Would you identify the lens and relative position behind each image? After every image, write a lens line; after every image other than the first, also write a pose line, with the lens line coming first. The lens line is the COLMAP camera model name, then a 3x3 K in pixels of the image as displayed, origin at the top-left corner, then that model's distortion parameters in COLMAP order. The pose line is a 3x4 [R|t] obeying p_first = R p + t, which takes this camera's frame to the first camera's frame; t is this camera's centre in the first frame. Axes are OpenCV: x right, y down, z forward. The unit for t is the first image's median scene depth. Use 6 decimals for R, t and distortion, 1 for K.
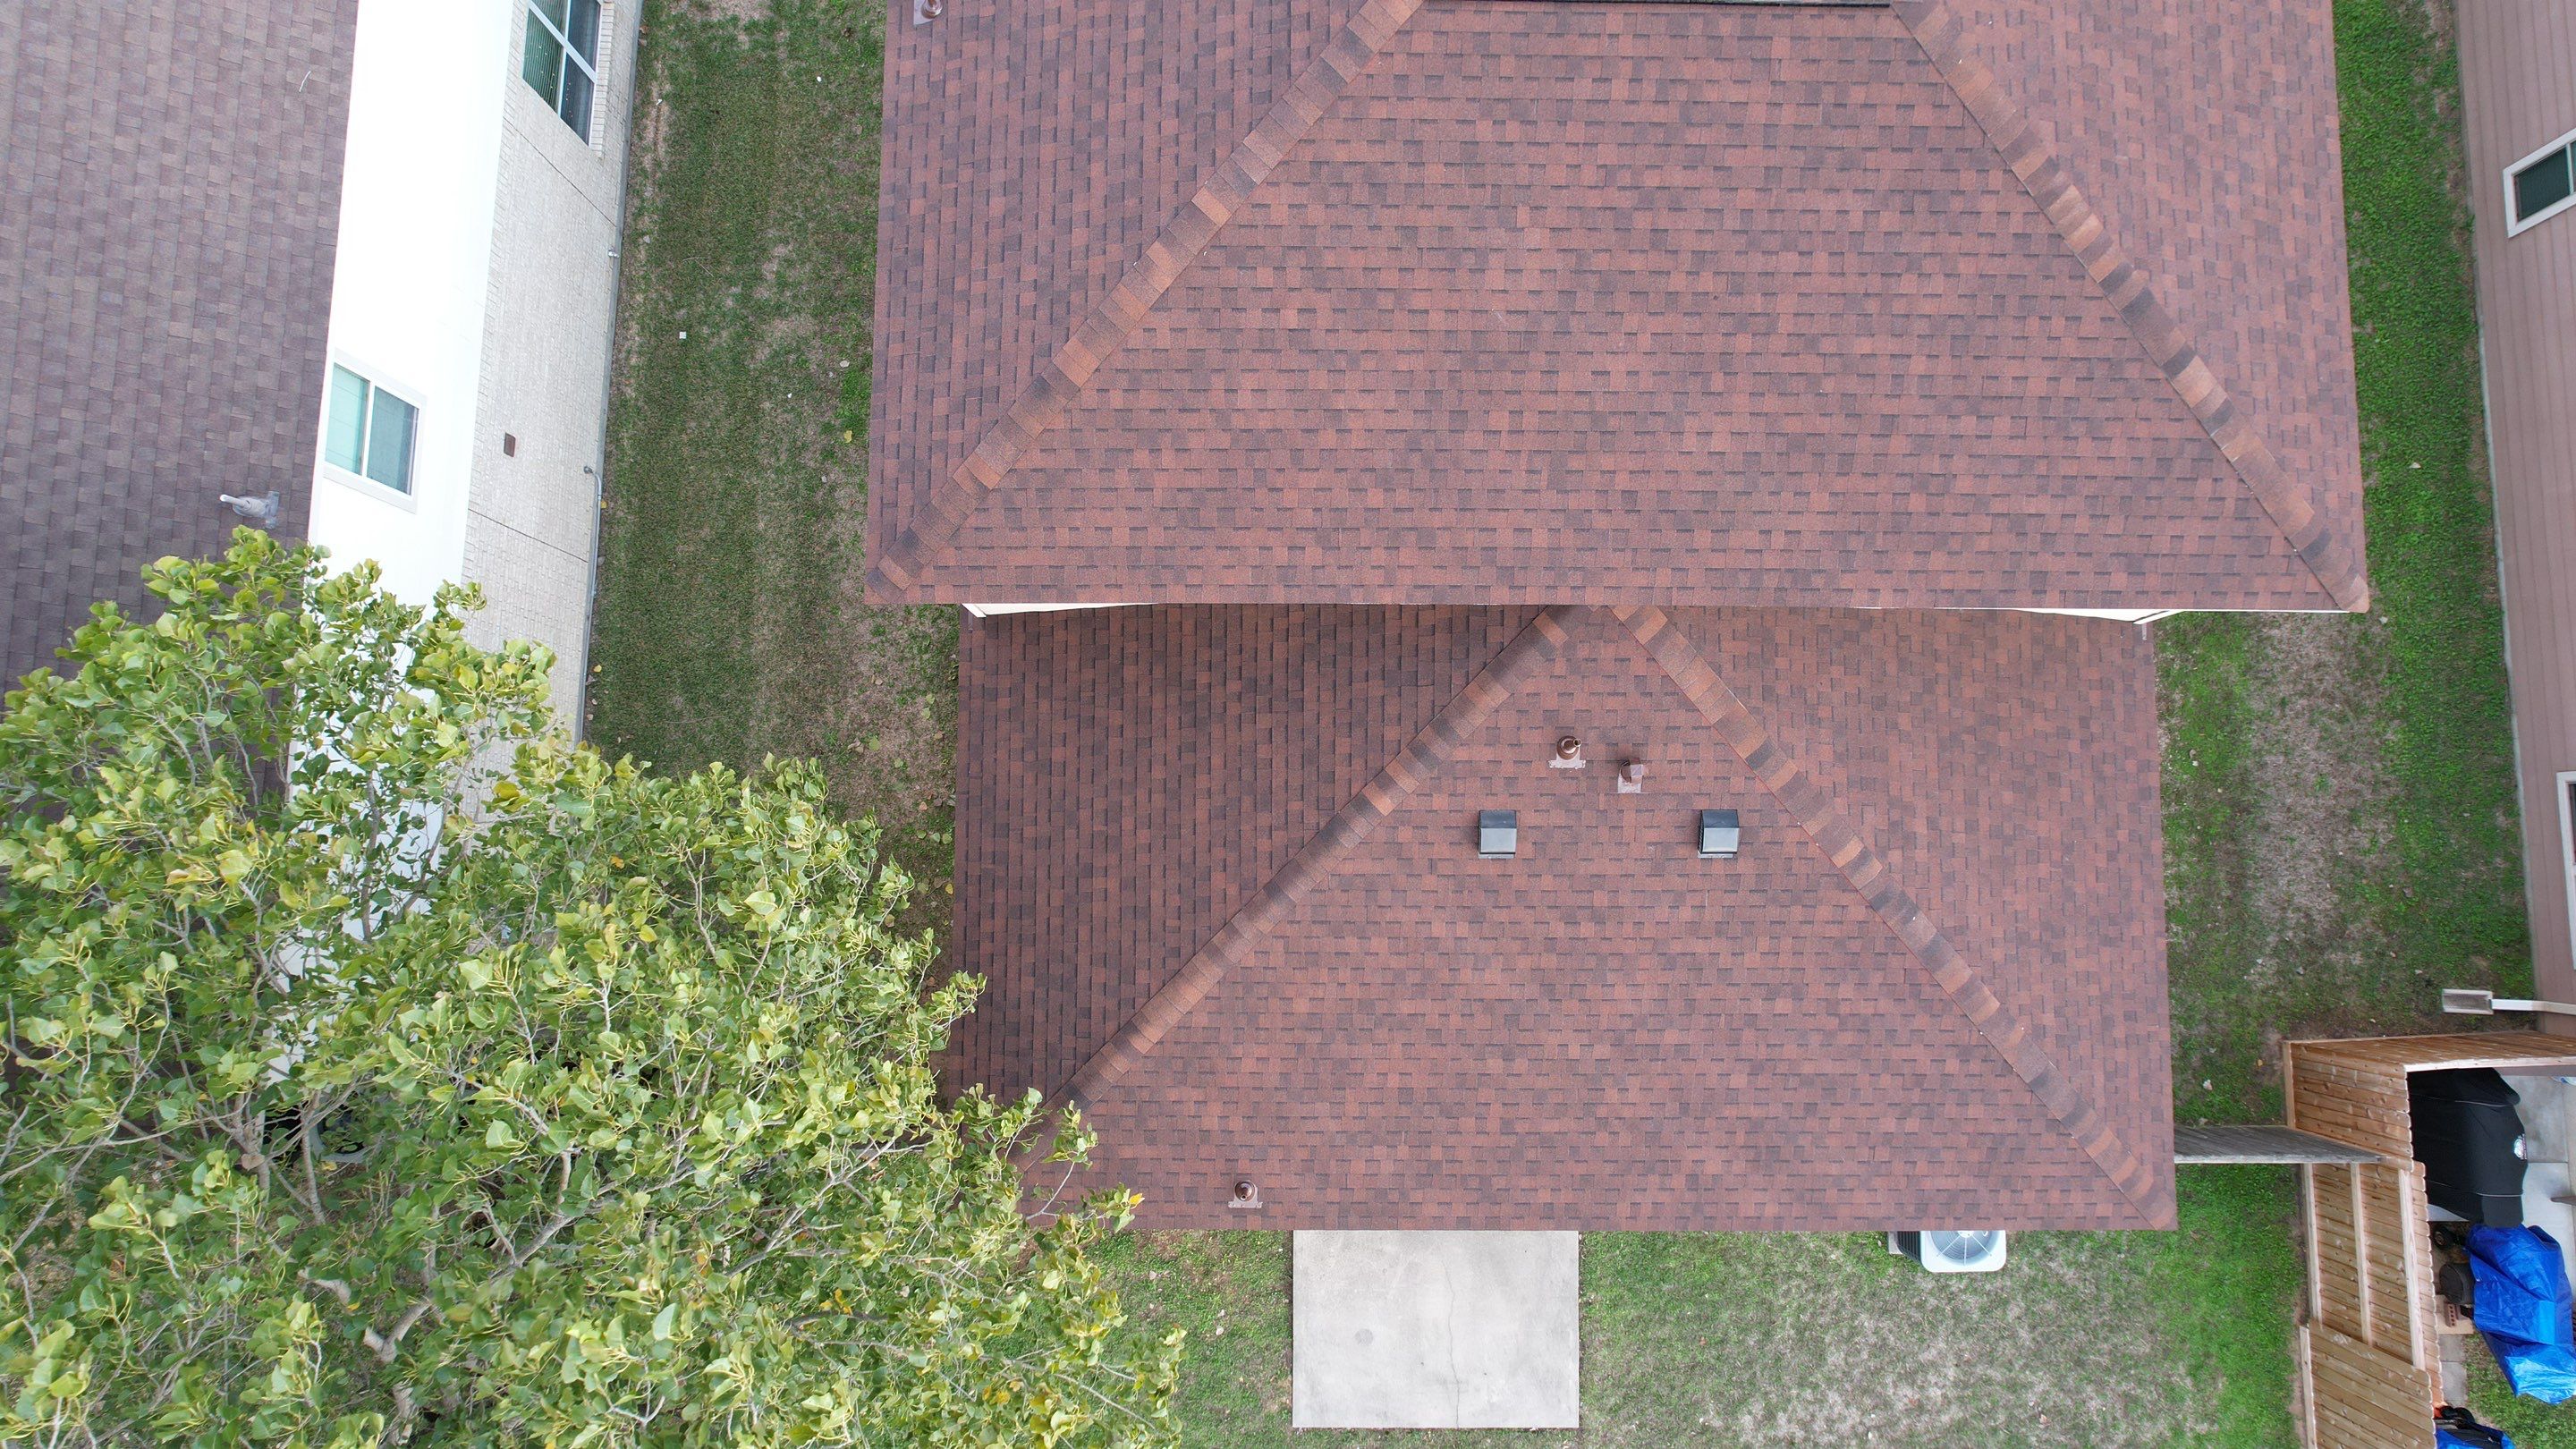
lens RADIAL K [[1642.6, 0, 1285.4], [0, 1642.6, 717.3], [0, 0, 1]] dist [-0.078616, 0.070597]
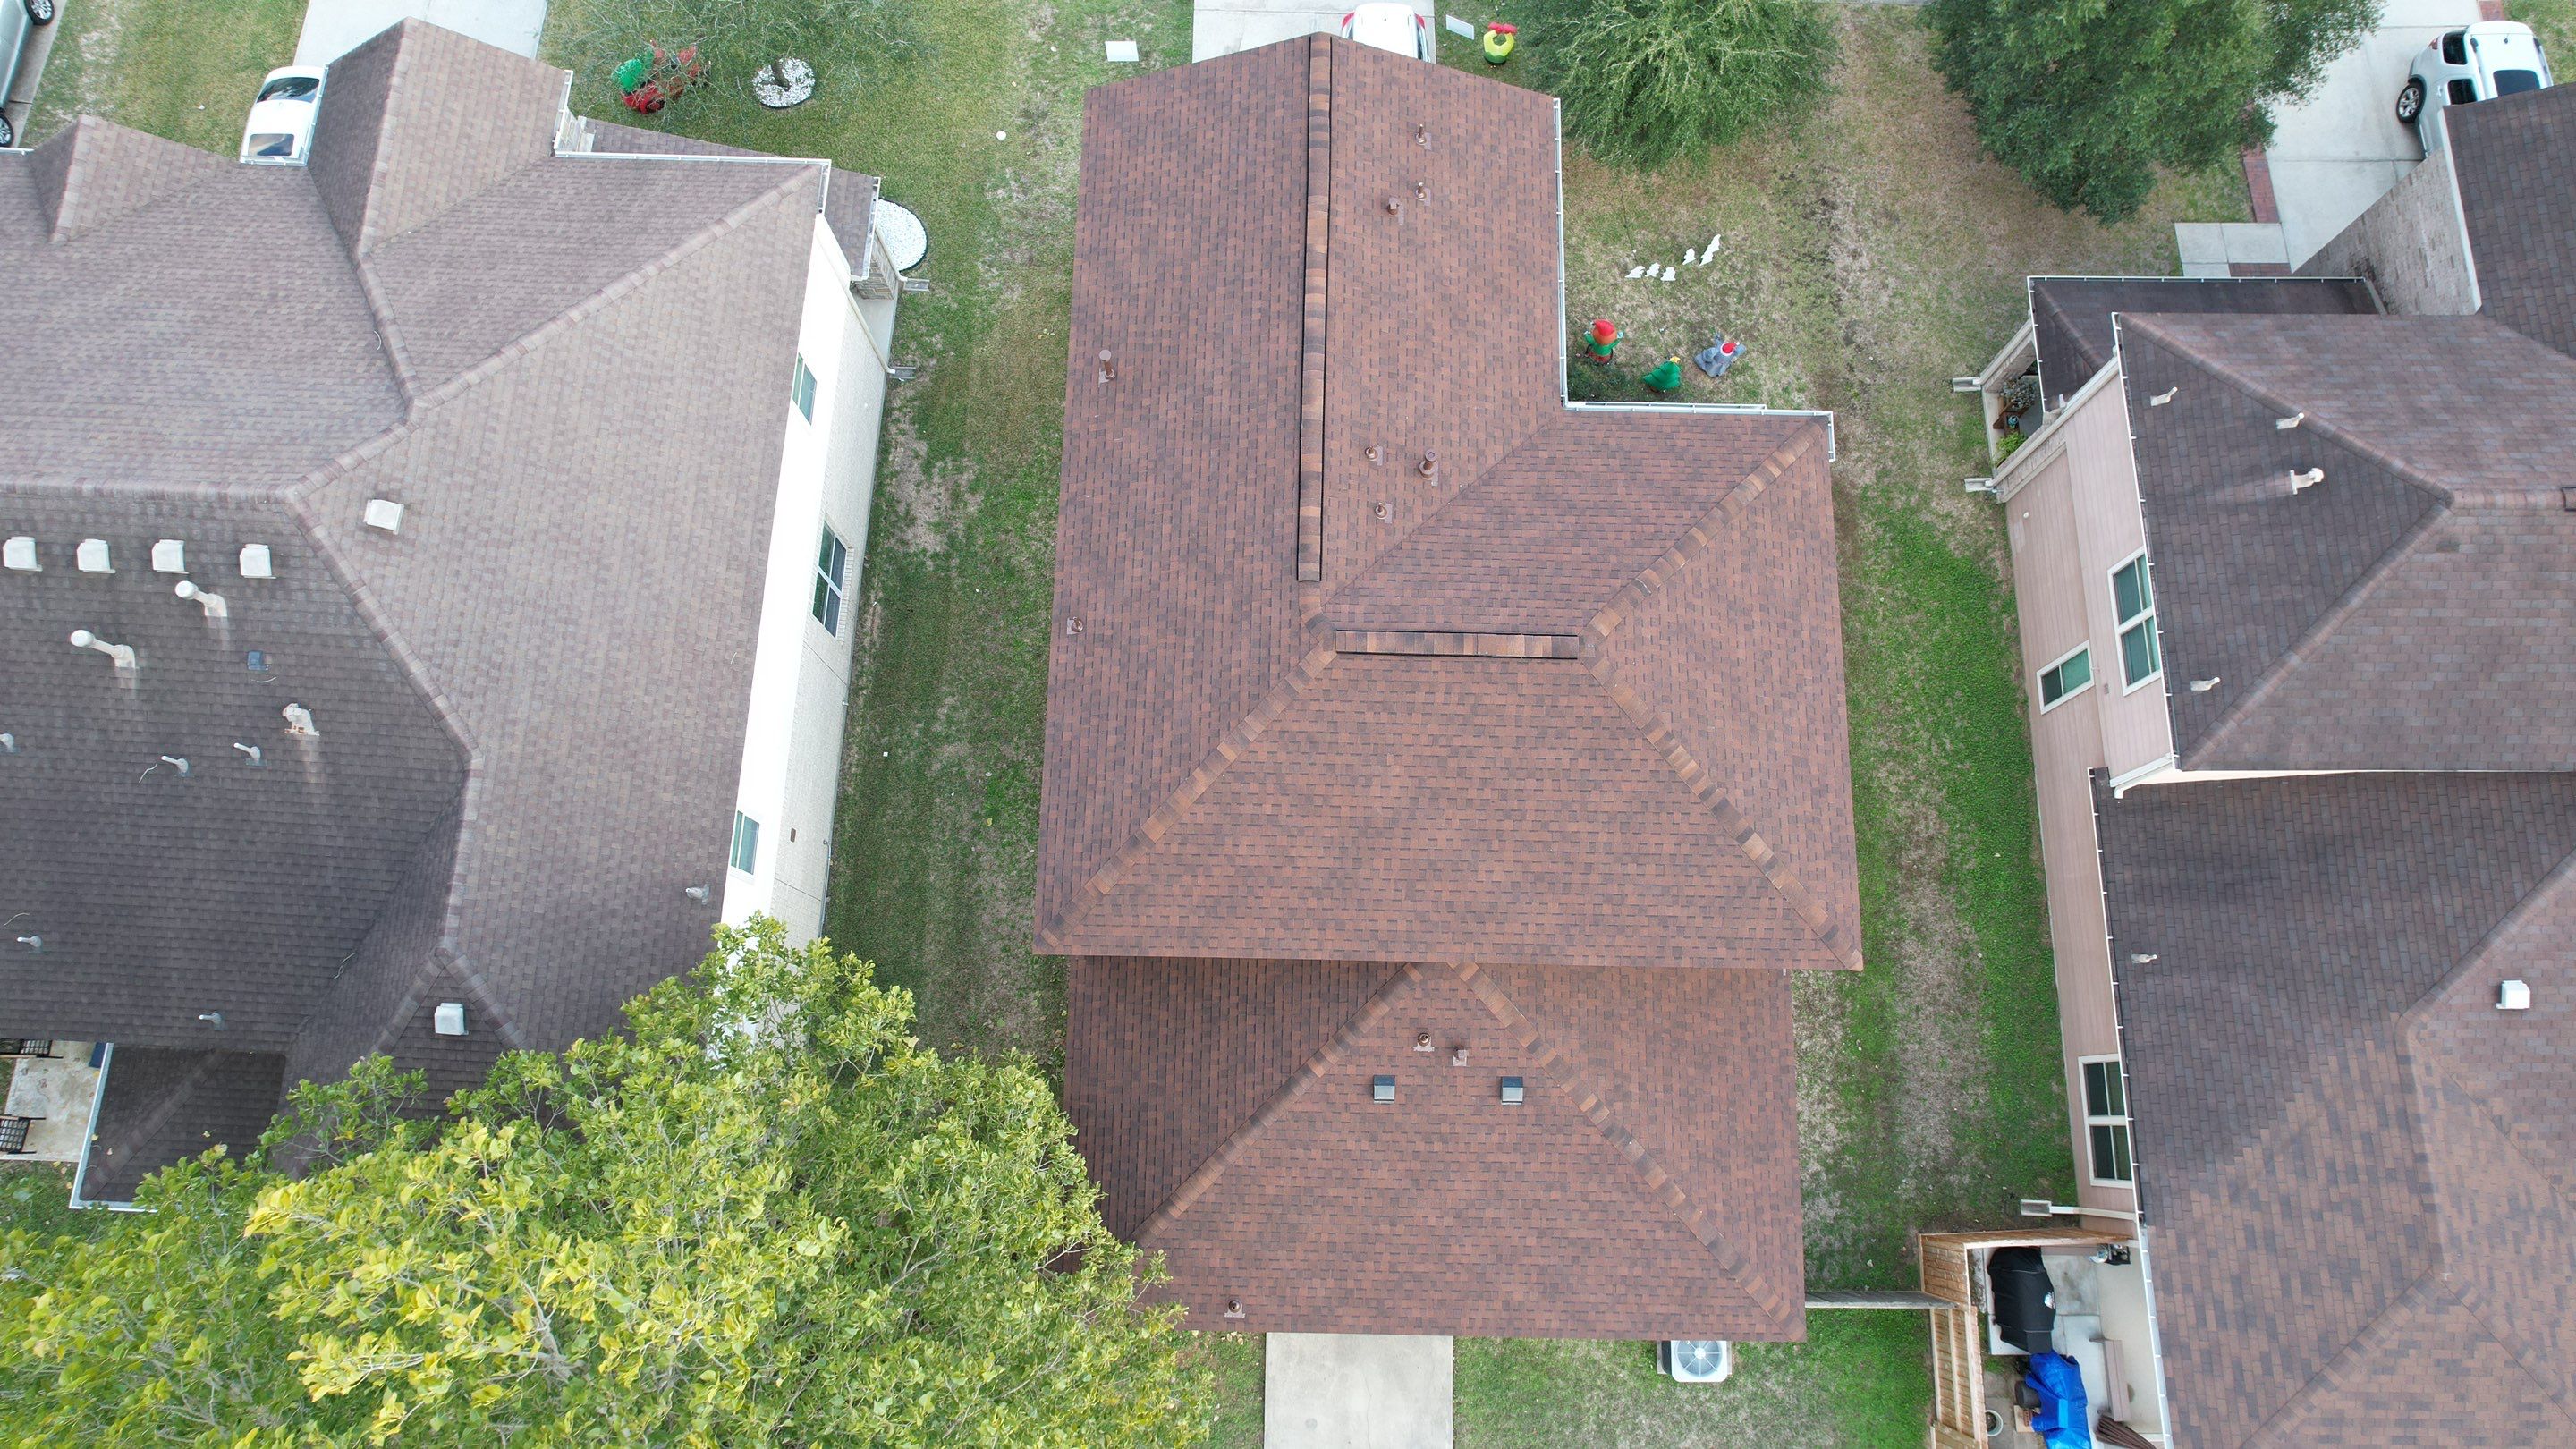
lens RADIAL K [[1642.6, 0, 1285.4], [0, 1642.6, 717.3], [0, 0, 1]] dist [-0.078616, 0.070597]
pose [[0.999870, 0.015769, -0.003470, 0.025442], [-0.016112, 0.988443, -0.150731, -0.057015], [0.001053, 0.150767, 0.988569, -0.797966]]
